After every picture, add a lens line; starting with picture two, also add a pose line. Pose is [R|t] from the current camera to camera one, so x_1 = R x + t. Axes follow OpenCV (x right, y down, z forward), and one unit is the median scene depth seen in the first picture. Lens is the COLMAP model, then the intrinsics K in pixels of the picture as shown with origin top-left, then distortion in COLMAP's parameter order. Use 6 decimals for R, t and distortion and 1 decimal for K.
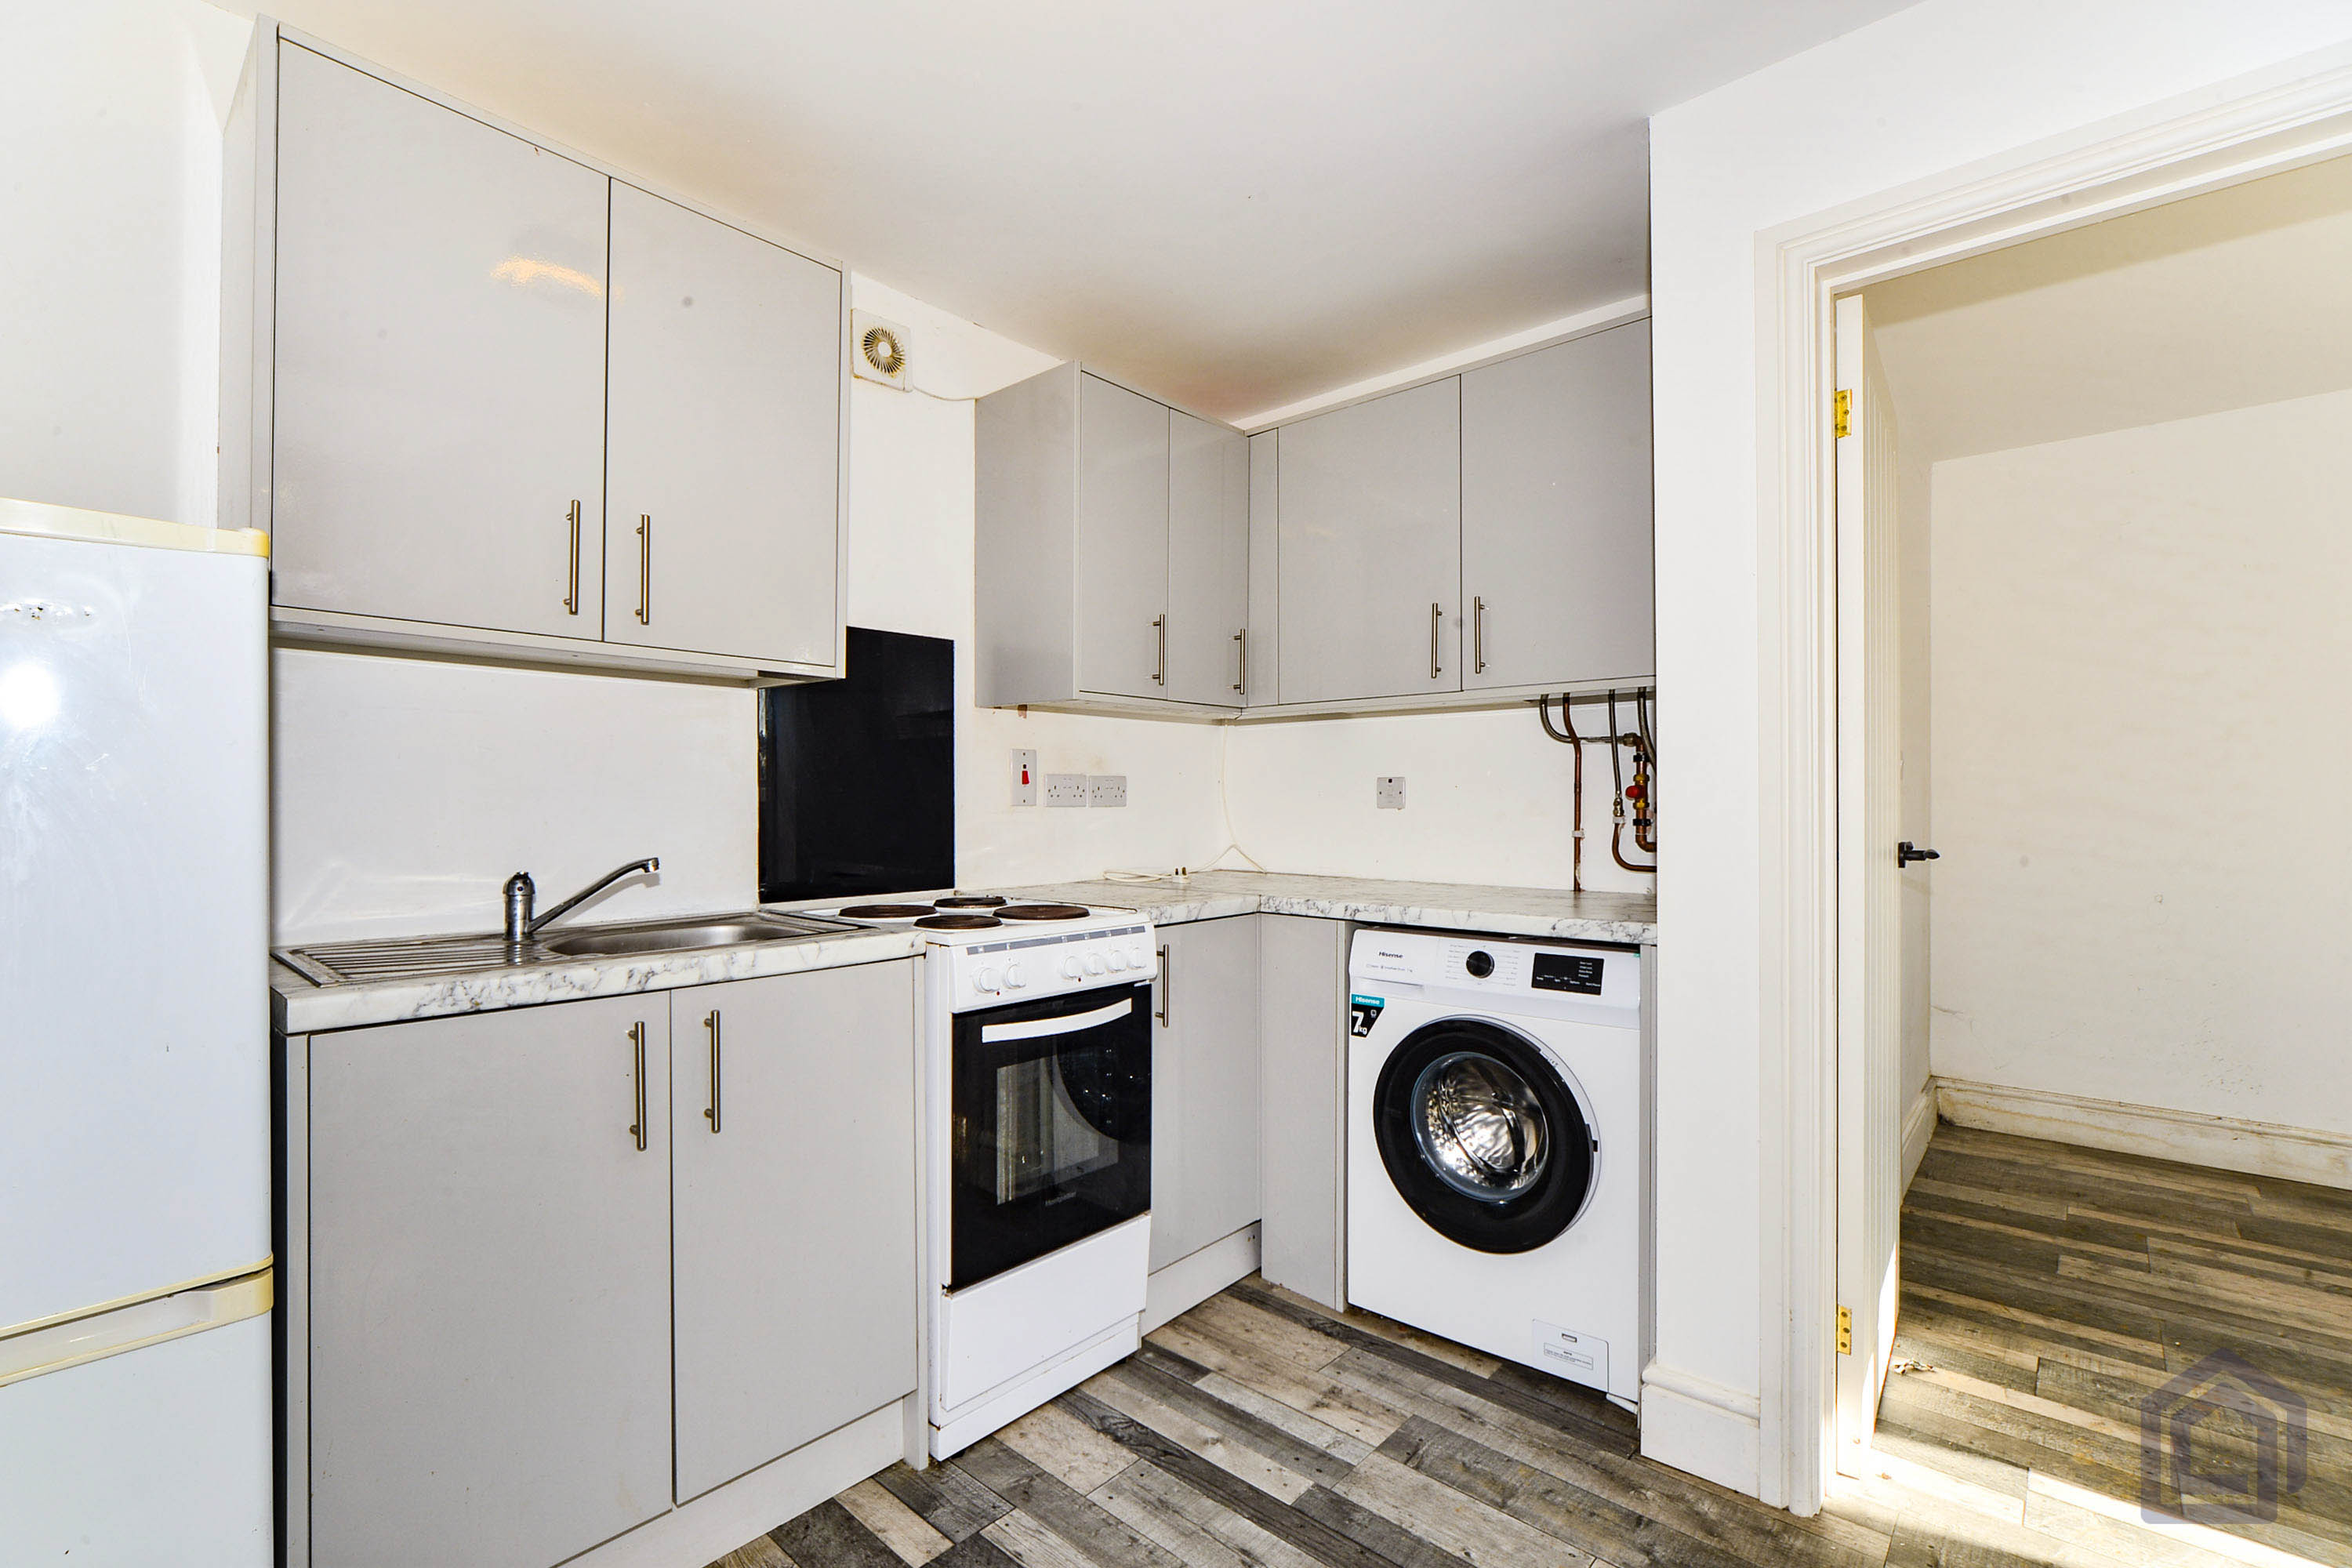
lens RADIAL K [[1029.5, 0, 1168.0], [0, 1029.5, 806.9], [0, 0, 1]] dist [0.001029, 0.000541]
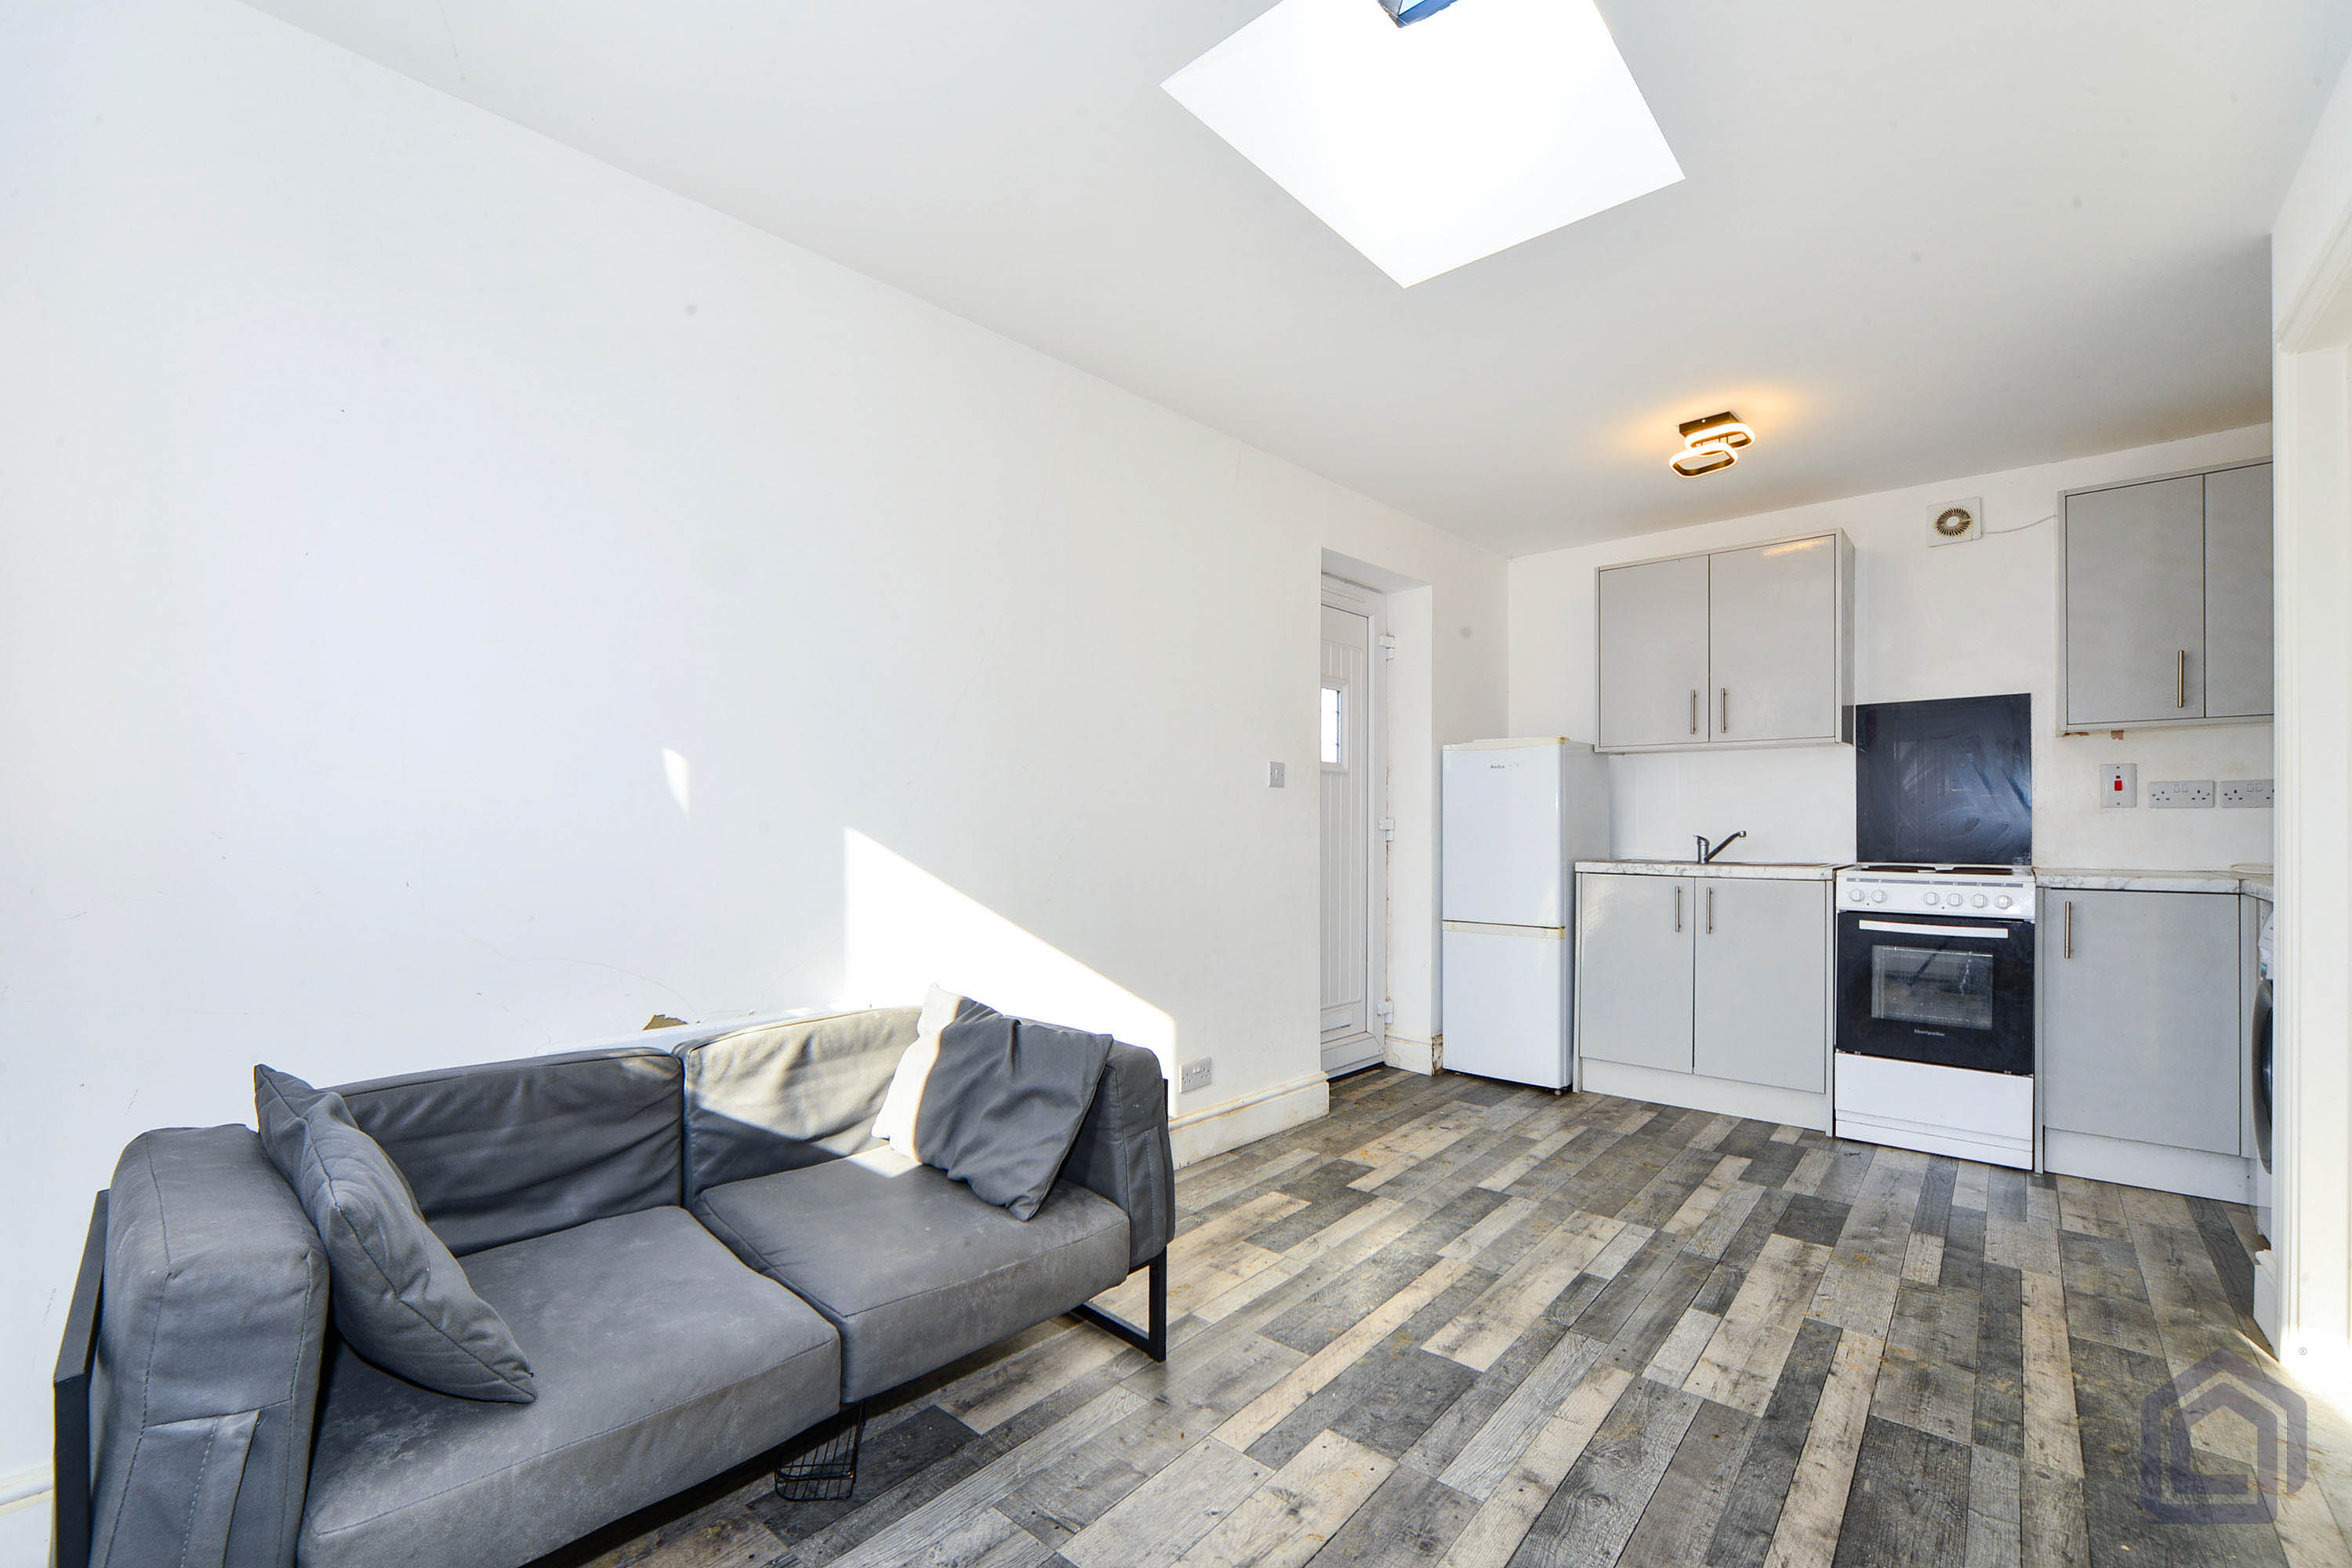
lens RADIAL K [[1000.6, 0, 1095.1], [0, 1000.6, 798.8], [0, 0, 1]] dist [-0.000571, -0.000130]
pose [[-0.034482, -0.036151, -0.998751, 1.547379], [-0.011798, 0.999291, -0.035763, 0.064083], [0.999336, 0.010550, -0.034884, -0.315355]]
